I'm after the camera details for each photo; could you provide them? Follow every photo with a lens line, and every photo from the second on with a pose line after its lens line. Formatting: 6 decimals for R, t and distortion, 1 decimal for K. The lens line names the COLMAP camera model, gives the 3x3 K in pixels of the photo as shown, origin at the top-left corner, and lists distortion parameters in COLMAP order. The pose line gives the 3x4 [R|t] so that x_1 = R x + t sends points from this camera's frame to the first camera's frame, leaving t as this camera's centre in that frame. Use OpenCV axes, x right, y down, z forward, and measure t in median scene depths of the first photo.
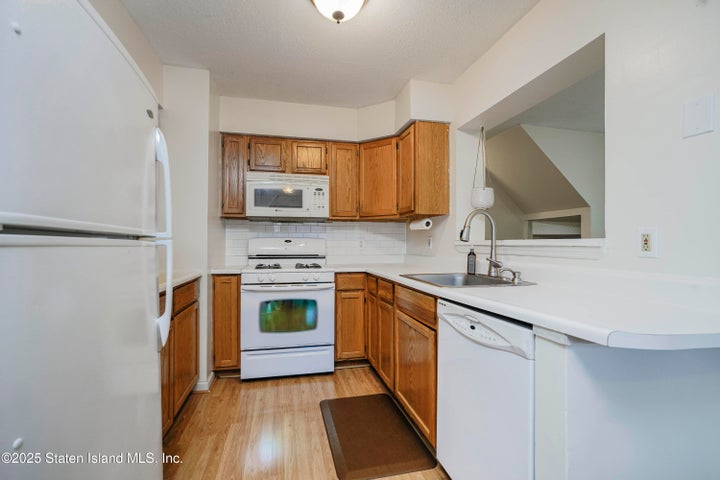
lens RADIAL K [[313.1, 0, 355.0], [0, 313.1, 241.2], [0, 0, 1]] dist [0.001243, 0.000681]
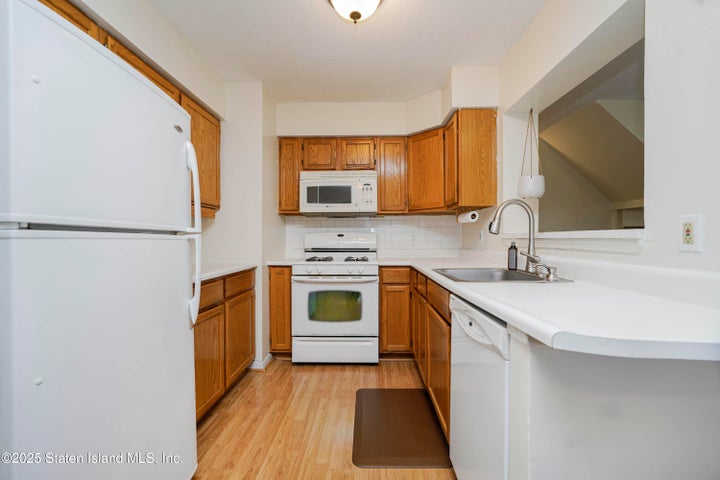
lens RADIAL K [[312.7, 0, 365.6], [0, 312.7, 237.4], [0, 0, 1]] dist [-0.000830, -0.000059]
pose [[0.973063, -0.004848, -0.230487, 0.128568], [0.006013, 0.999972, 0.004356, 0.002554], [0.230460, -0.005624, 0.973066, 0.000817]]
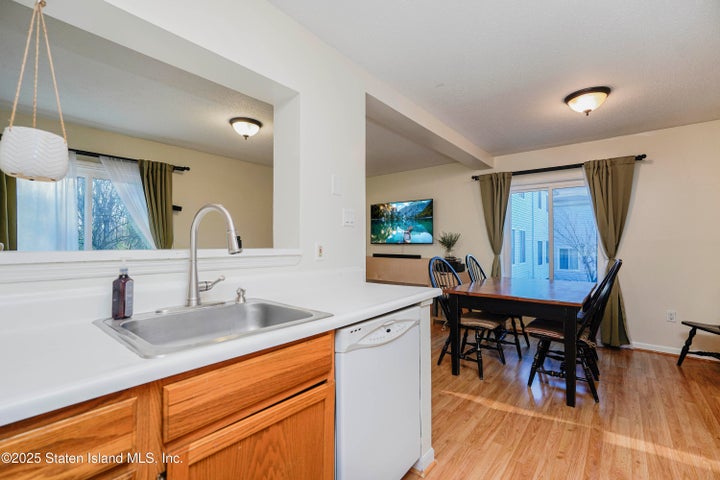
lens RADIAL K [[329.6, 0, 371.2], [0, 329.6, 237.1], [0, 0, 1]] dist [-0.000979, 0.000733]
pose [[-0.640843, 0.014903, 0.767527, -0.220768], [-0.007054, 0.999655, -0.025301, -0.011329], [-0.767639, -0.021628, -0.640517, 0.822012]]
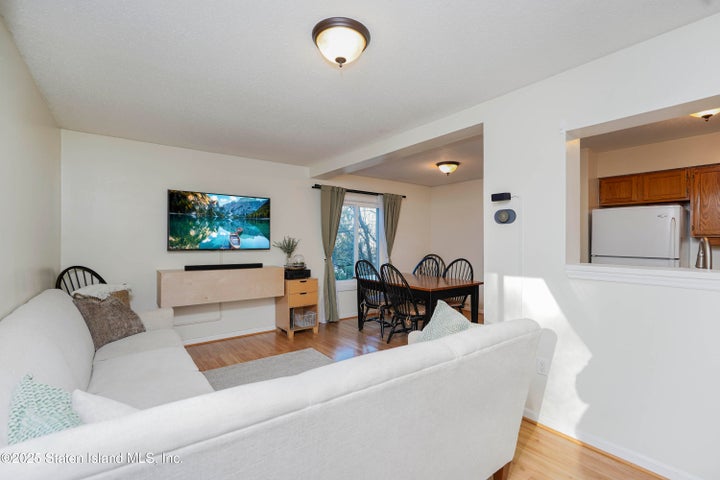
lens RADIAL K [[329.6, 0, 371.2], [0, 329.6, 237.1], [0, 0, 1]] dist [-0.000979, 0.000733]
pose [[-0.904723, -0.012573, -0.425814, 1.284641], [-0.003137, 0.999734, -0.022854, -0.050286], [0.425988, -0.019341, -0.904522, 1.056986]]
